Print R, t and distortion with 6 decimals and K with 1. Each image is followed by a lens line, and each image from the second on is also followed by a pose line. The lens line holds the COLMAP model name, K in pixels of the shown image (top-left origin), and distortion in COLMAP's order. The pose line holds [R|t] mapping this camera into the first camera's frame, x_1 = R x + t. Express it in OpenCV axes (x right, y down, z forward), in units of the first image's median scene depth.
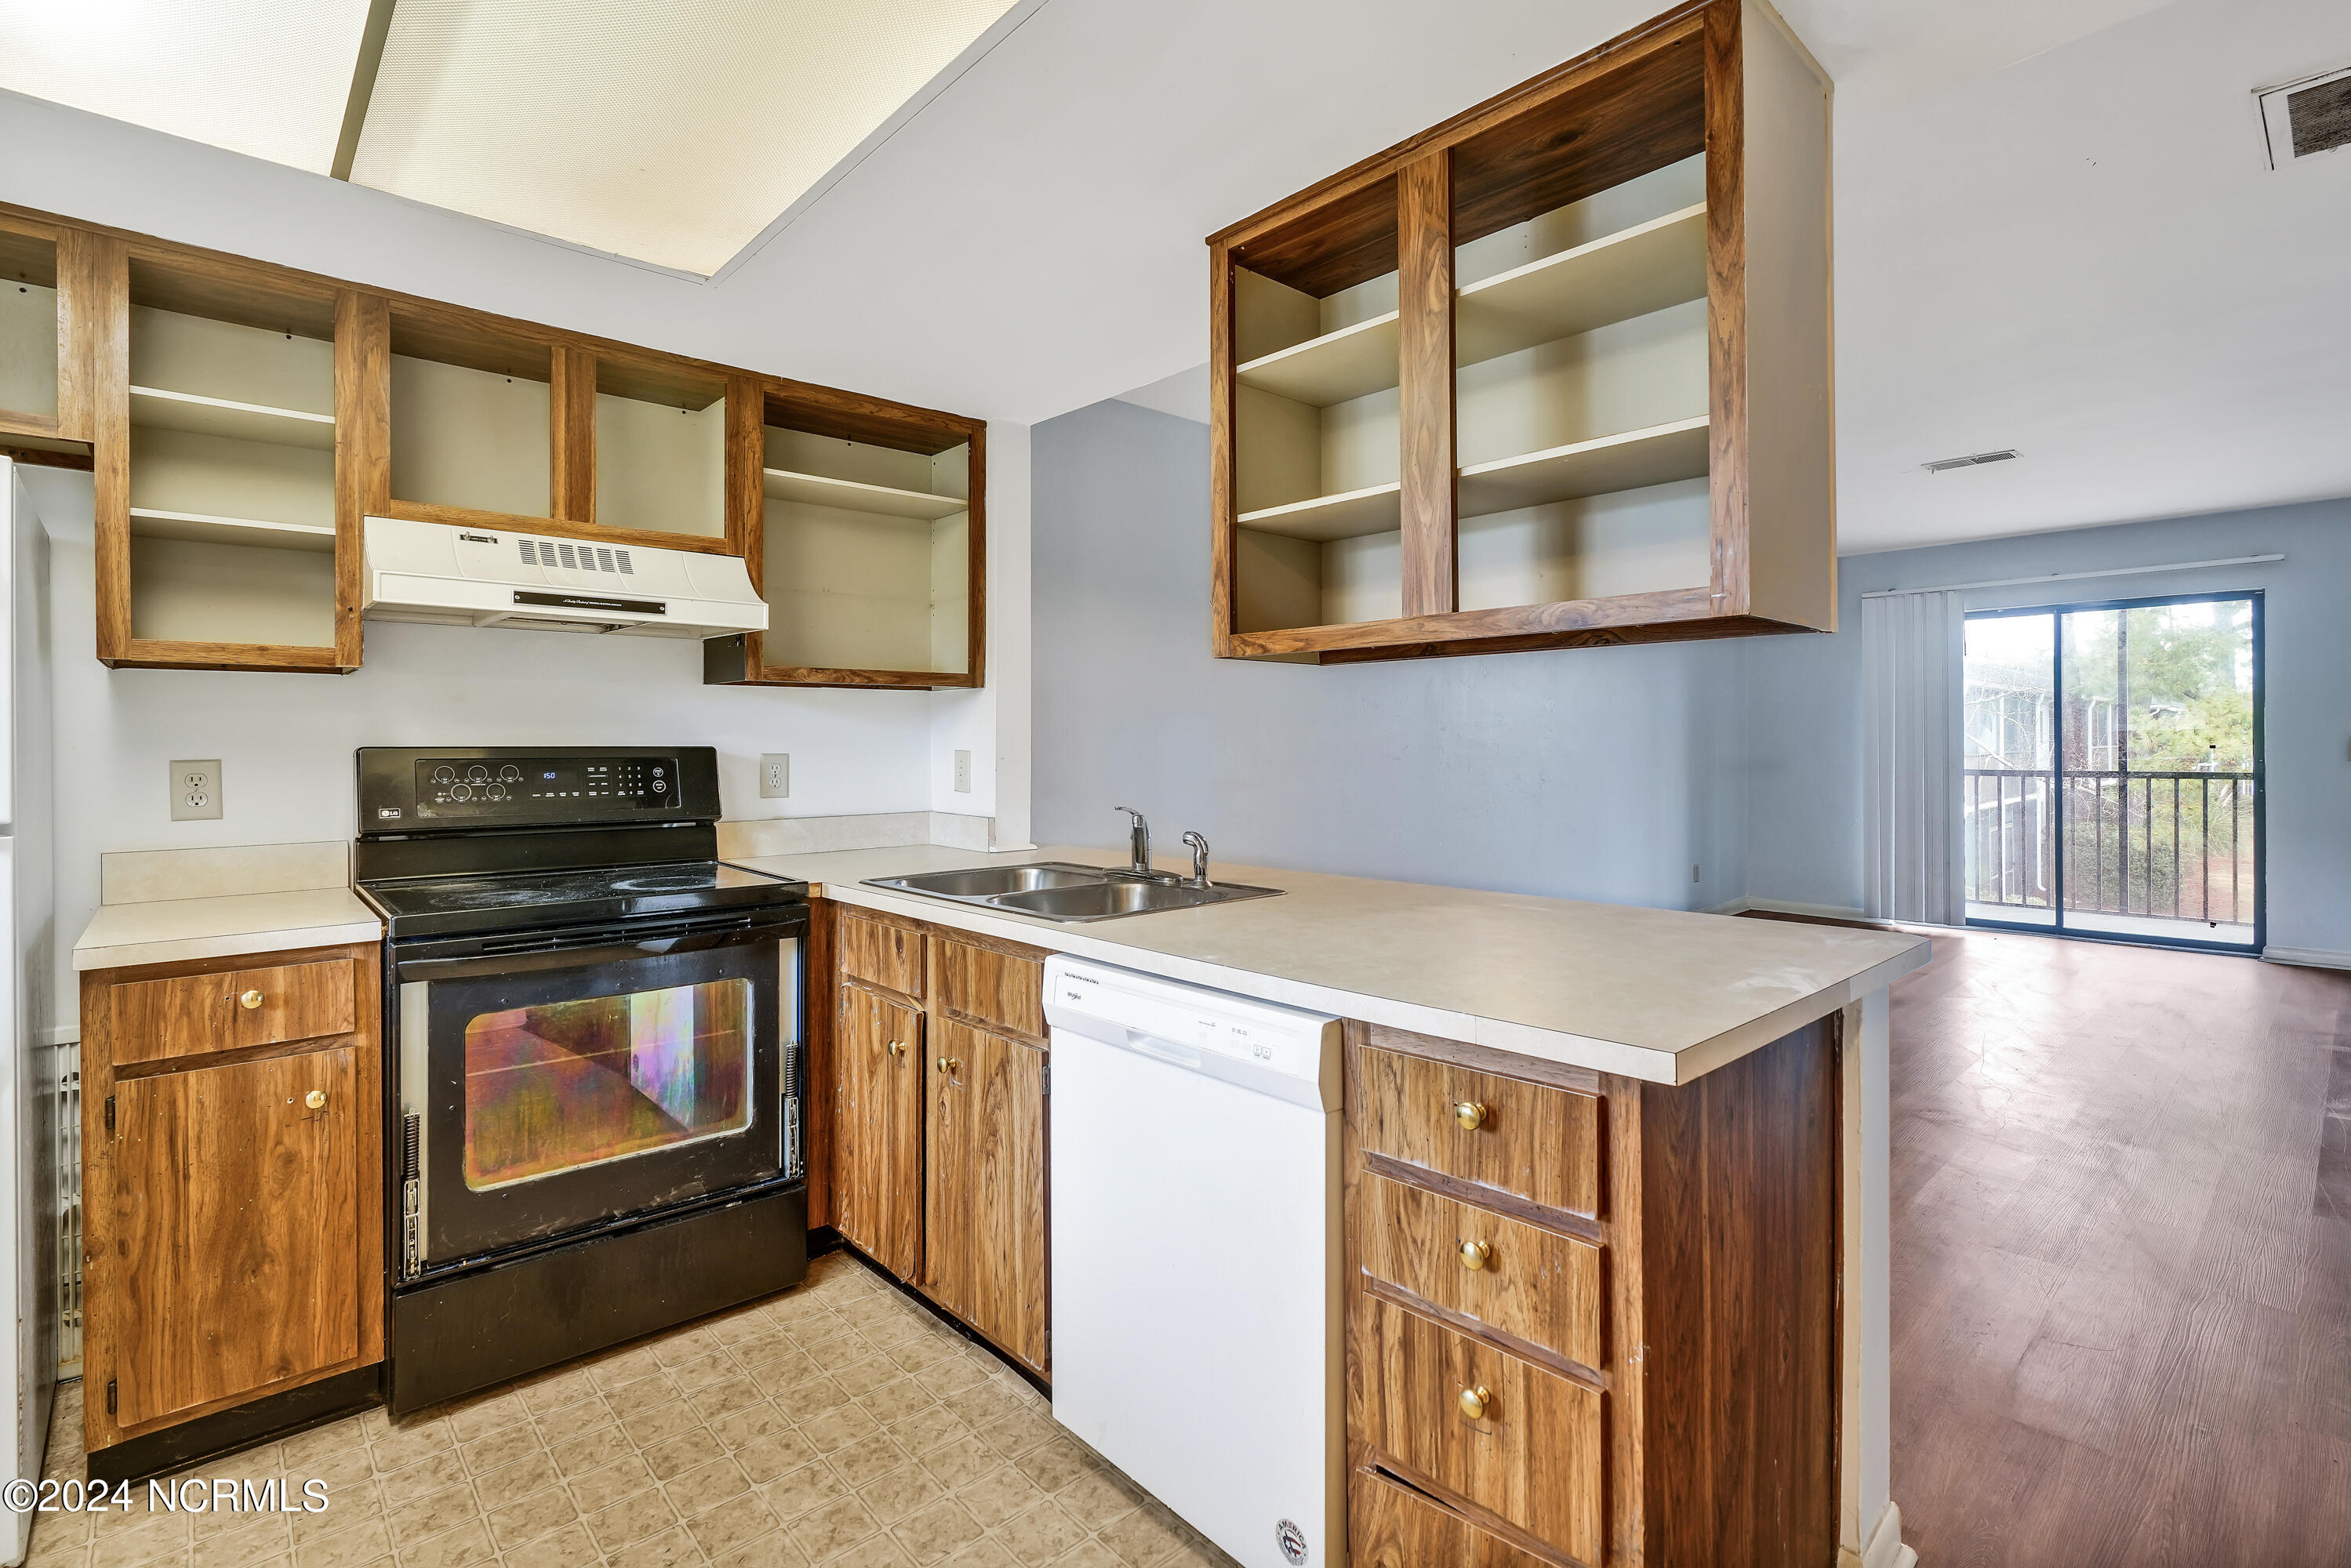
lens RADIAL K [[1088.3, 0, 1179.3], [0, 1088.3, 737.0], [0, 0, 1]] dist [-0.023385, 0.009891]
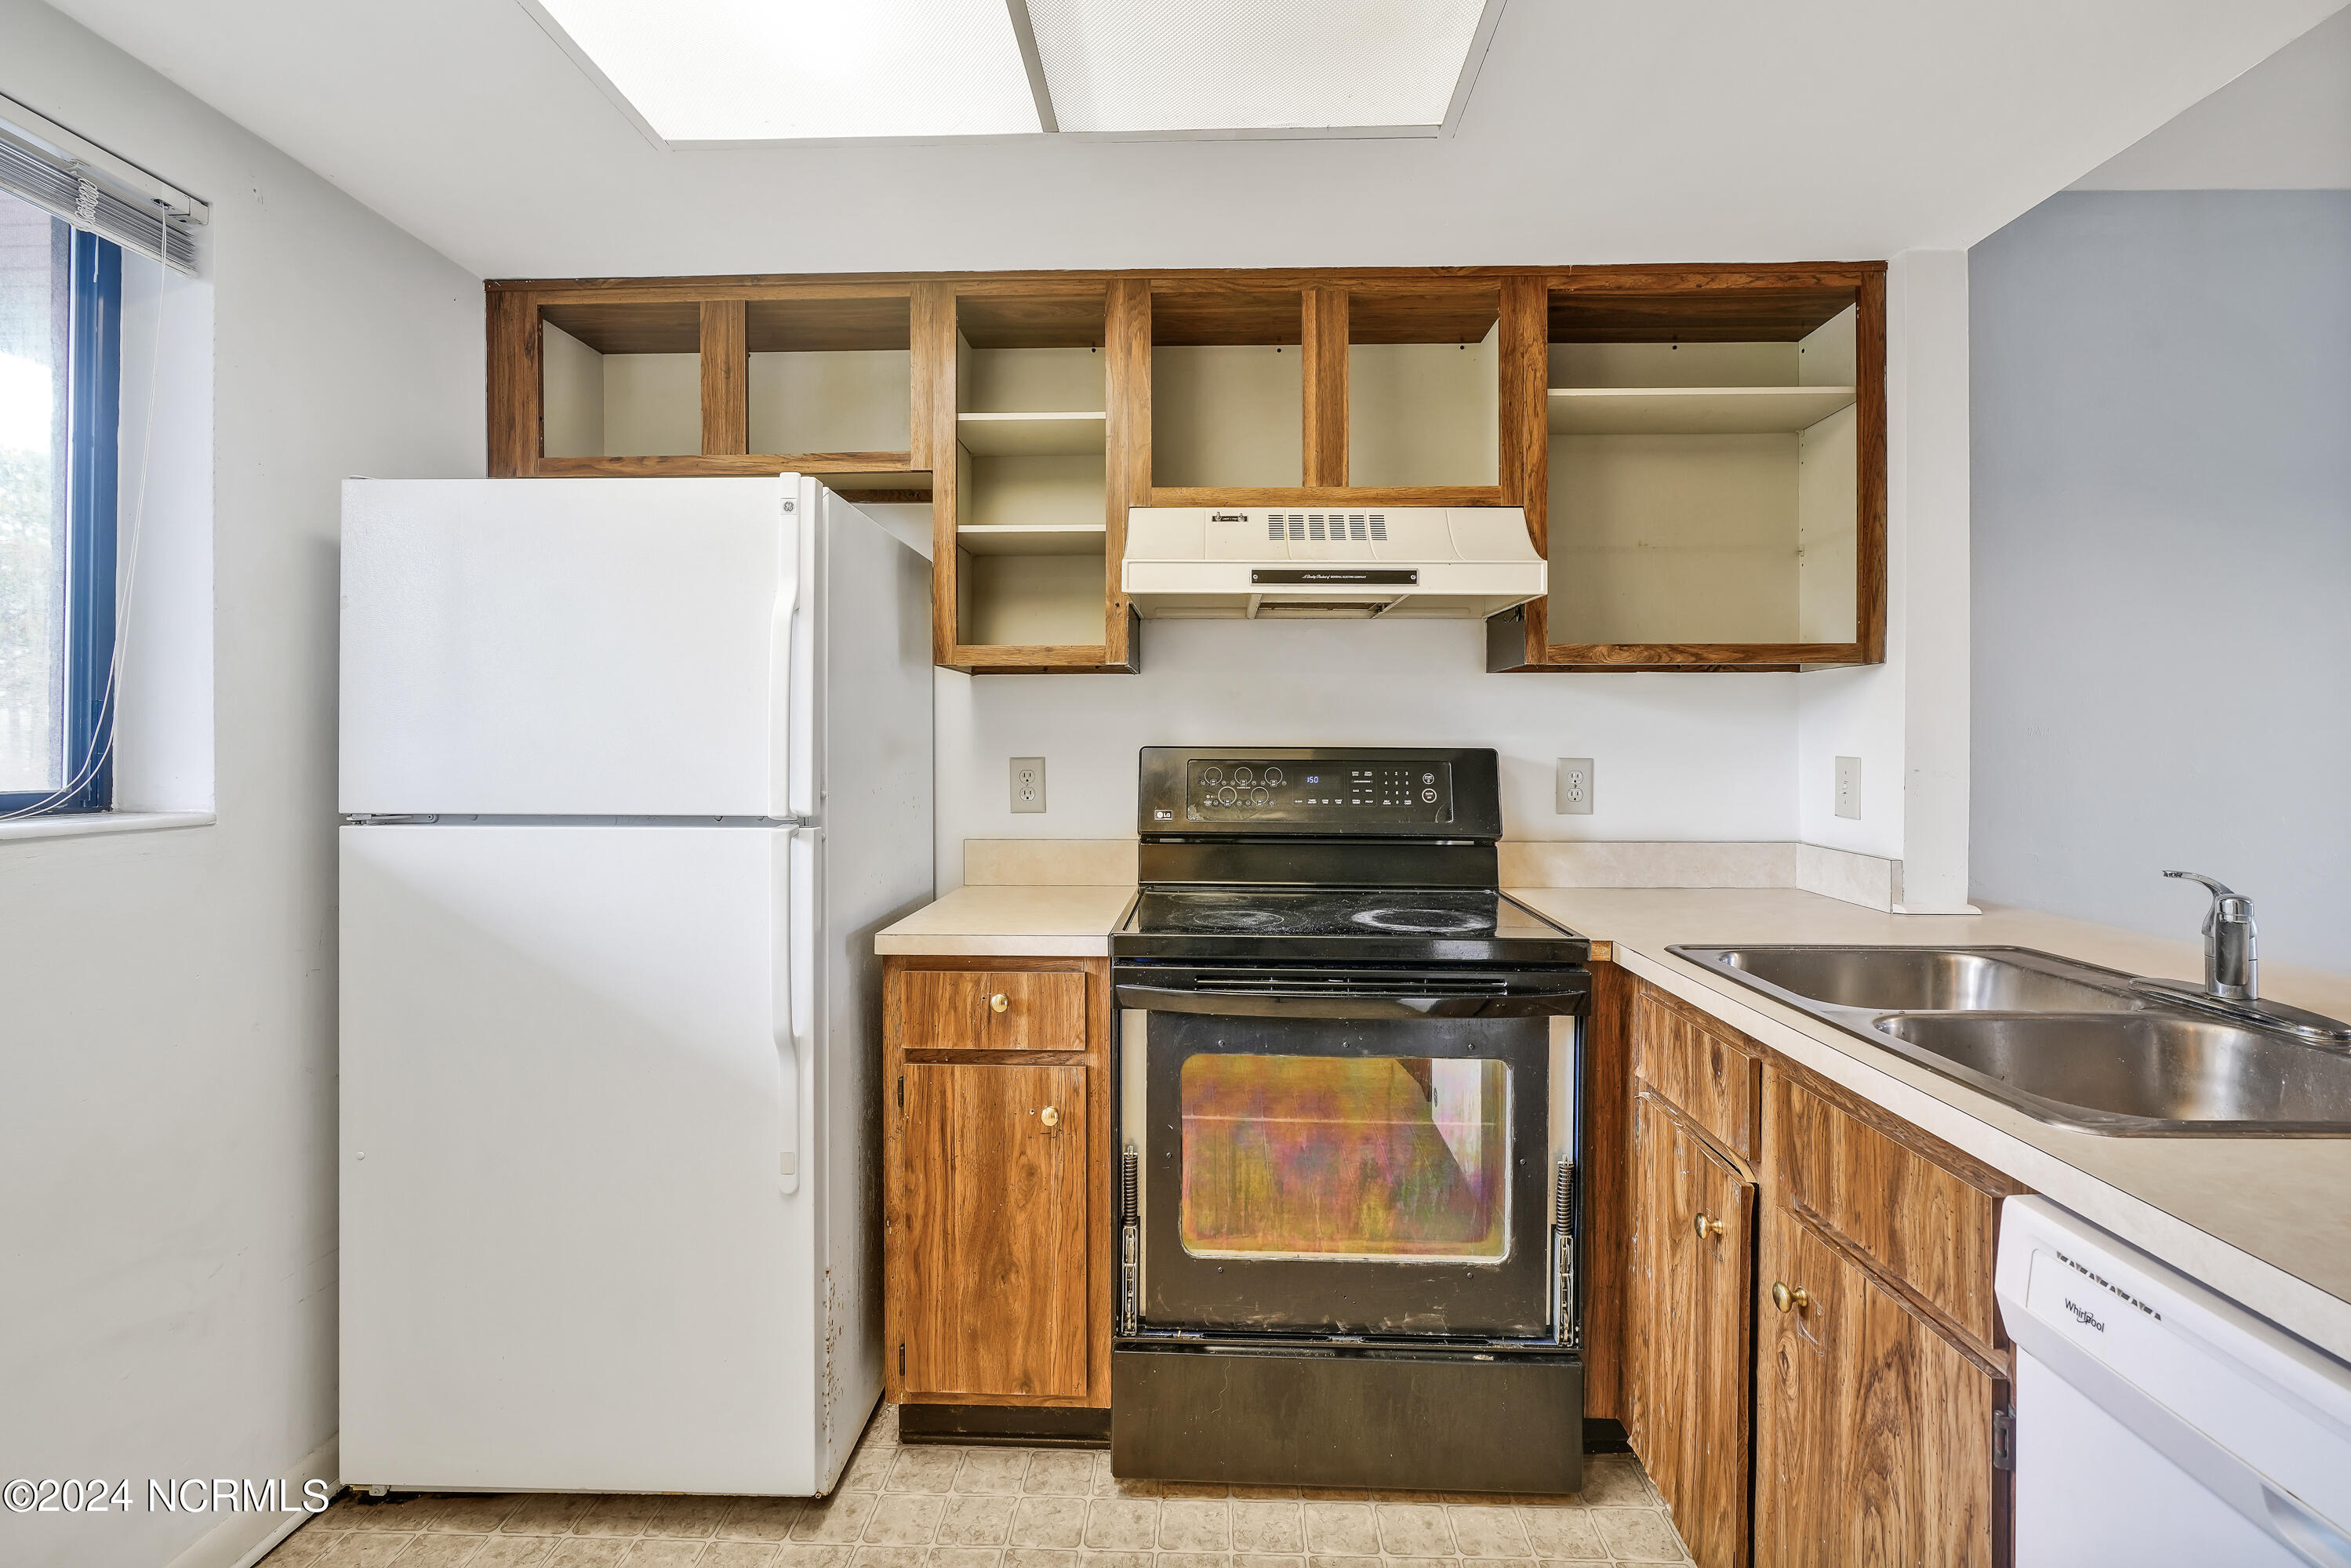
lens RADIAL K [[1088.3, 0, 1179.3], [0, 1088.3, 737.0], [0, 0, 1]] dist [-0.023385, 0.009891]
pose [[0.719142, 0.001401, -0.694862, -0.042927], [-0.001229, 0.999999, 0.000745, -0.000150], [0.694862, 0.000318, 0.719143, 0.314044]]
